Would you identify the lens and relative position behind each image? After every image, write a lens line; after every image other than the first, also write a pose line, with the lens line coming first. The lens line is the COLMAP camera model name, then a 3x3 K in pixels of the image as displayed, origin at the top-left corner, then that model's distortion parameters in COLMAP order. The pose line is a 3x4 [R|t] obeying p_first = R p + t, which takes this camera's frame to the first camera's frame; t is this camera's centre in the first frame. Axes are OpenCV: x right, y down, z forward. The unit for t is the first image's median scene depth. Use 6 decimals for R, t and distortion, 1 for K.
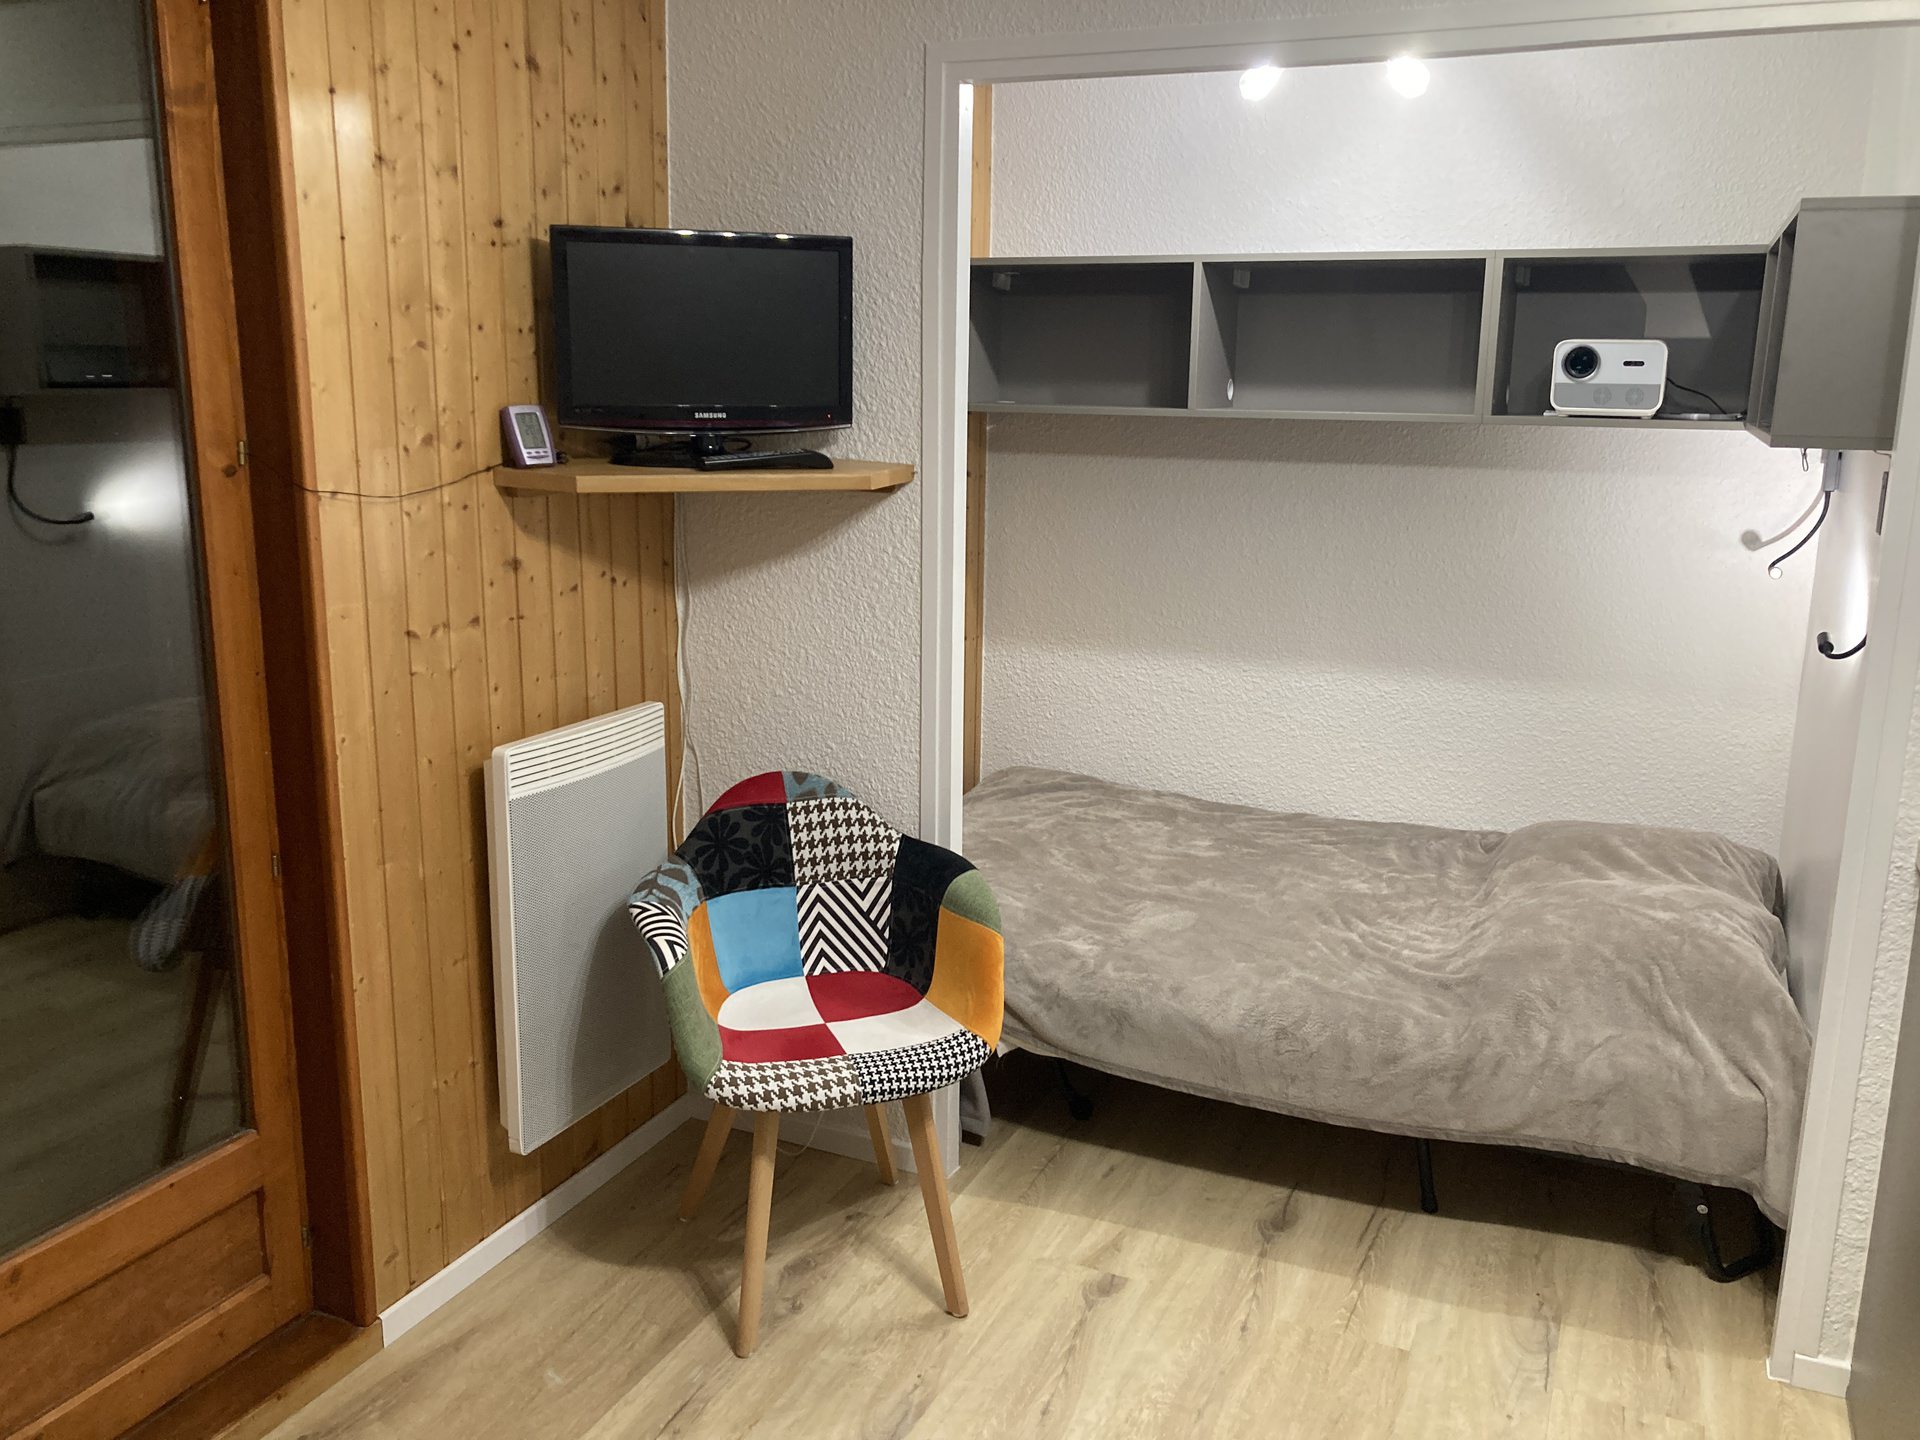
lens RADIAL K [[1596.0, 0, 960.0], [0, 1596.0, 720.0], [0, 0, 1]] dist [0.091675, -0.160640]
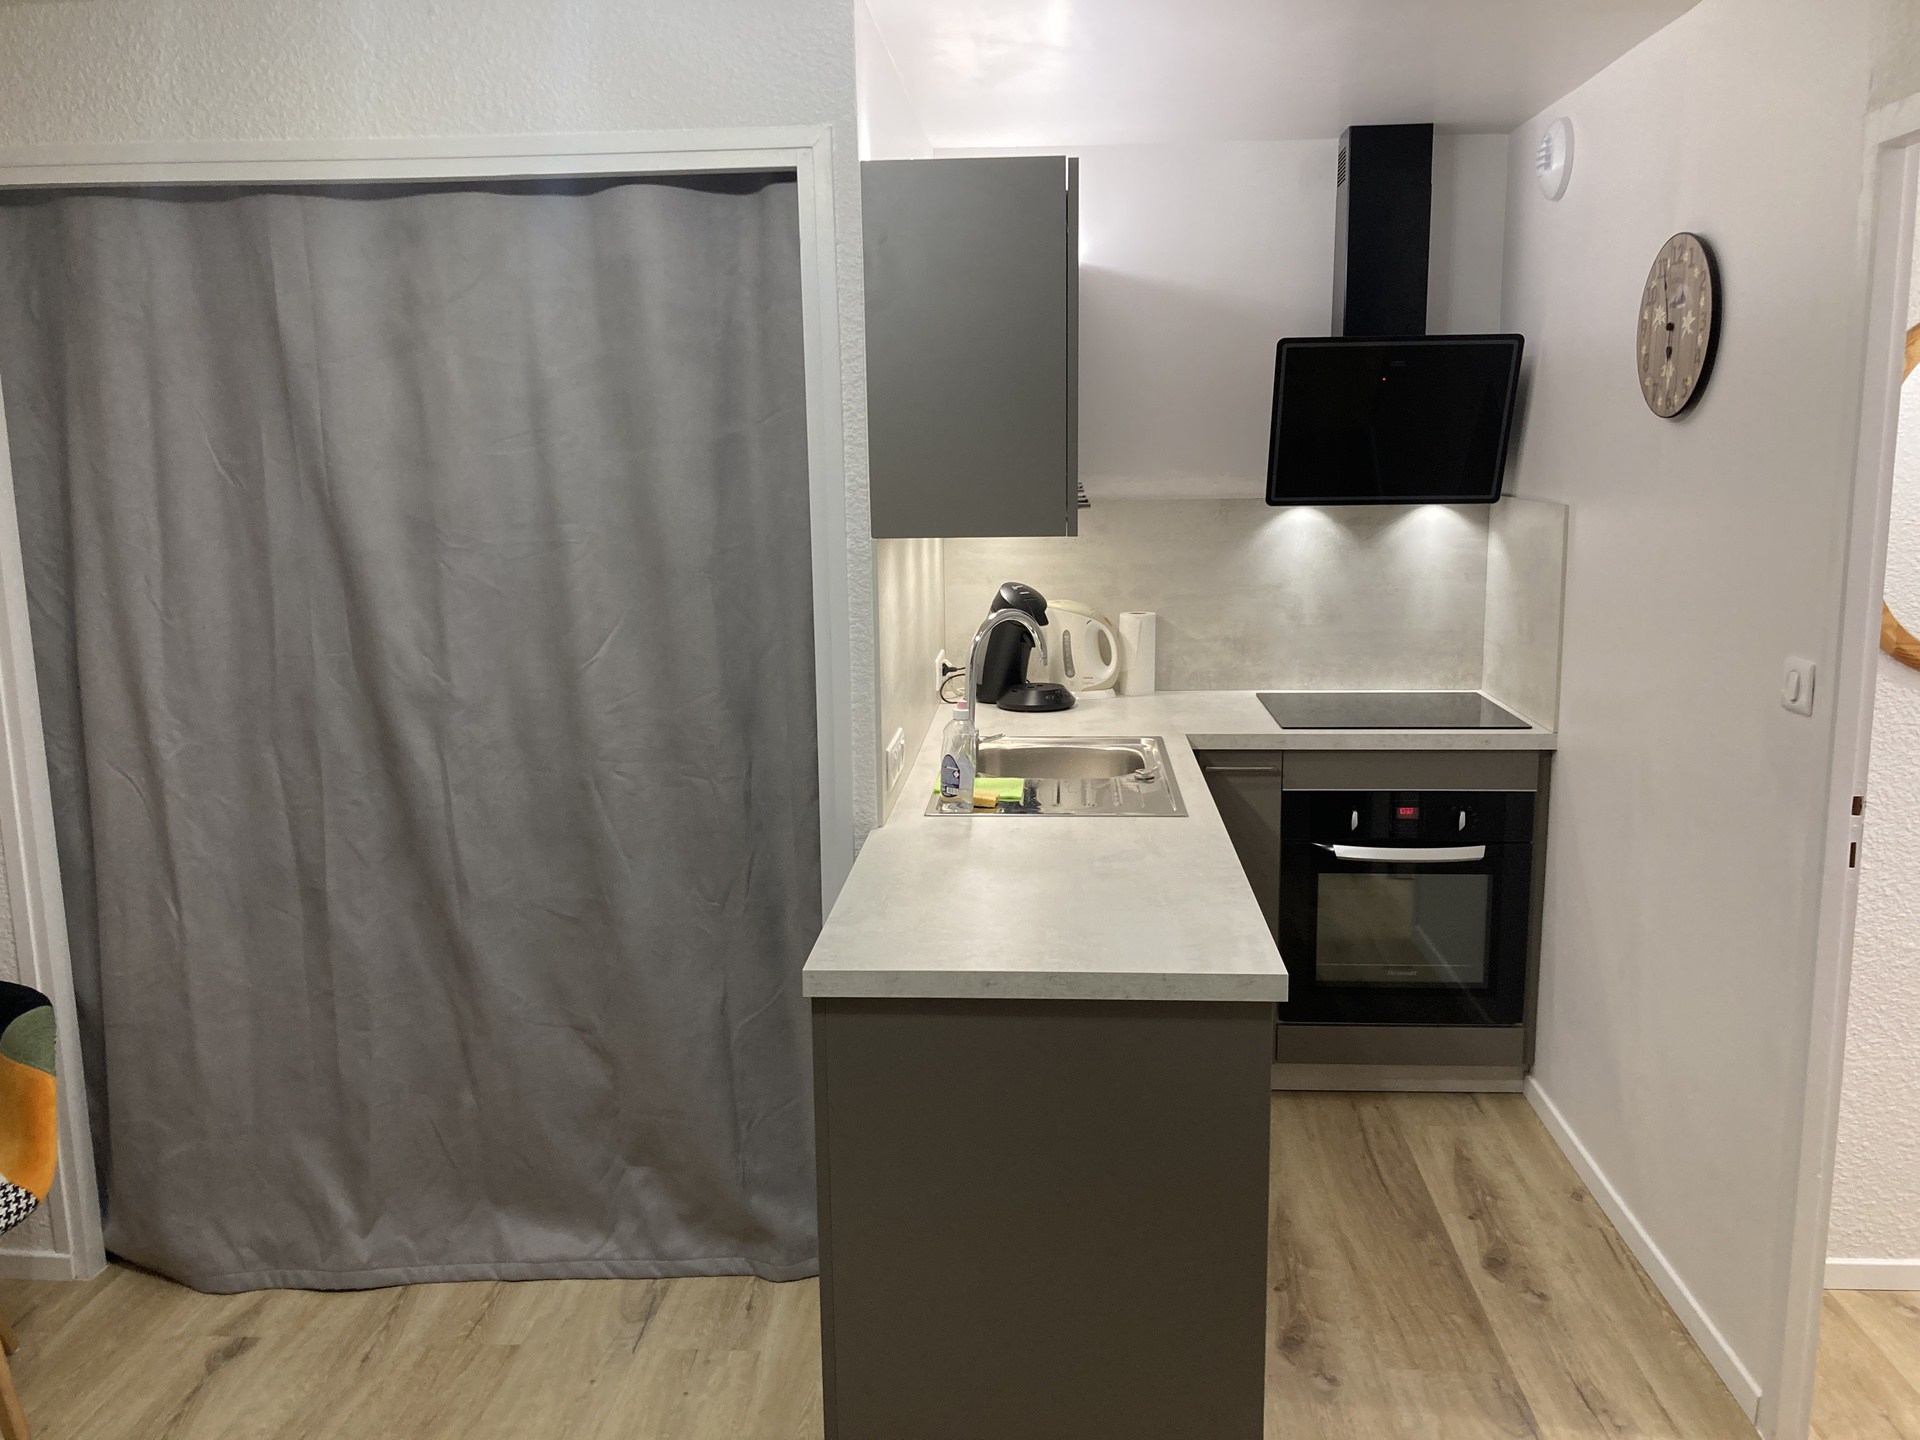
lens RADIAL K [[1596.0, 0, 960.0], [0, 1596.0, 720.0], [0, 0, 1]] dist [0.091675, -0.160640]
pose [[0.937077, -0.086954, 0.338121, 0.199981], [0.099480, 0.994841, -0.019859, 0.018972], [-0.334650, 0.052245, 0.940893, -0.133252]]
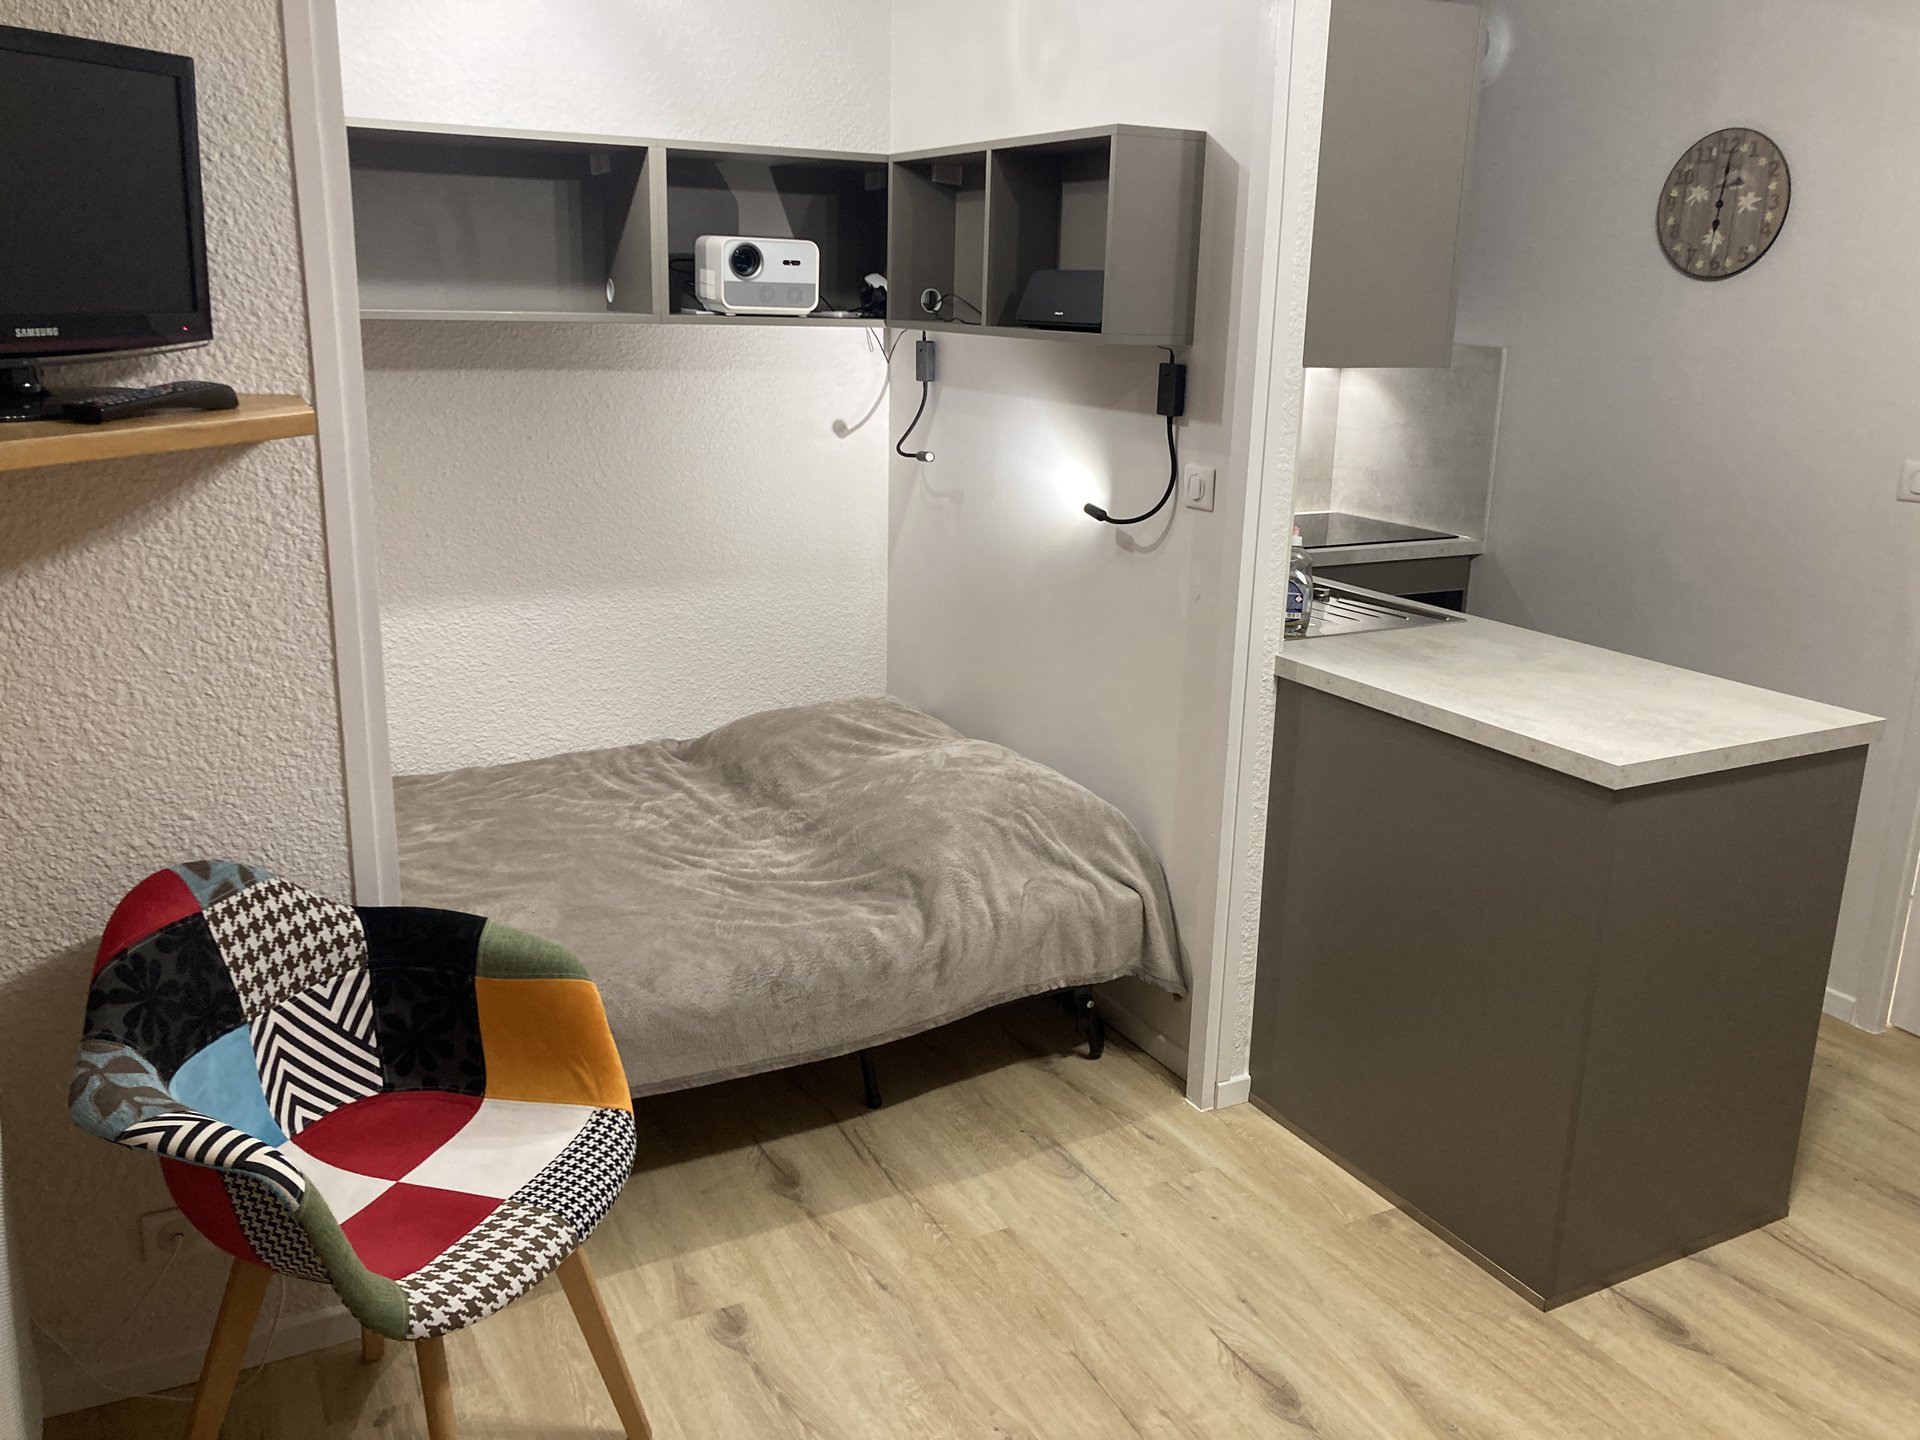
lens RADIAL K [[1596.0, 0, 960.0], [0, 1596.0, 720.0], [0, 0, 1]] dist [0.009825, -0.009103]
pose [[0.605654, -0.208868, 0.767827, -0.414965], [0.155939, 0.977380, 0.142869, -0.072935], [-0.780299, 0.033205, 0.624524, 0.328362]]
